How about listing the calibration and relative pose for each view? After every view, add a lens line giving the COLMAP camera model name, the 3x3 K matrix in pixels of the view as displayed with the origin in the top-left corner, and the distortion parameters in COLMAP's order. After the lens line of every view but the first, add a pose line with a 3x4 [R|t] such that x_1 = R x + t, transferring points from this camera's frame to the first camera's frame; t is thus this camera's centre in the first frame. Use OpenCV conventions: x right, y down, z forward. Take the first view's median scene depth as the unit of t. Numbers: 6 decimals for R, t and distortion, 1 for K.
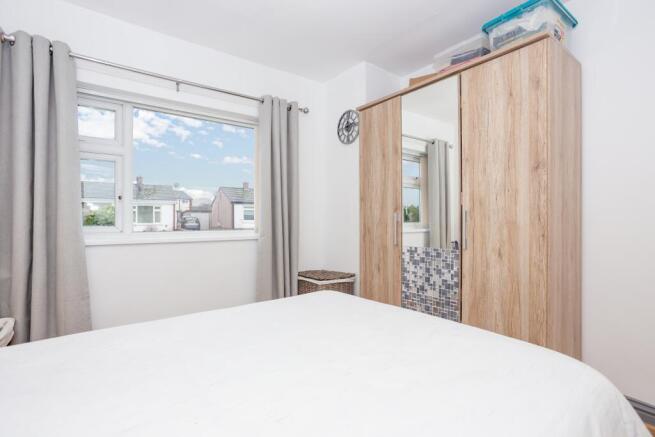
lens RADIAL K [[316.8, 0, 323.7], [0, 316.8, 218.9], [0, 0, 1]] dist [-0.004416, 0.001374]
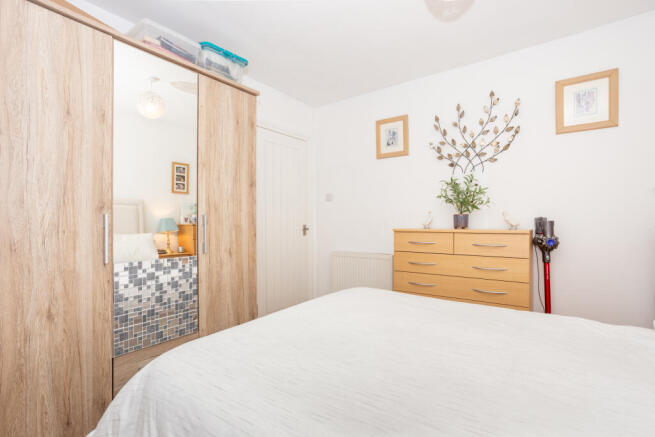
lens RADIAL K [[316.8, 0, 328.1], [0, 316.8, 218.4], [0, 0, 1]] dist [-0.004416, 0.001374]
pose [[-0.292378, 0.014353, 0.956195, -0.580091], [0.000378, 0.999889, -0.014893, 0.000211], [-0.956303, -0.003993, -0.292351, 0.851964]]
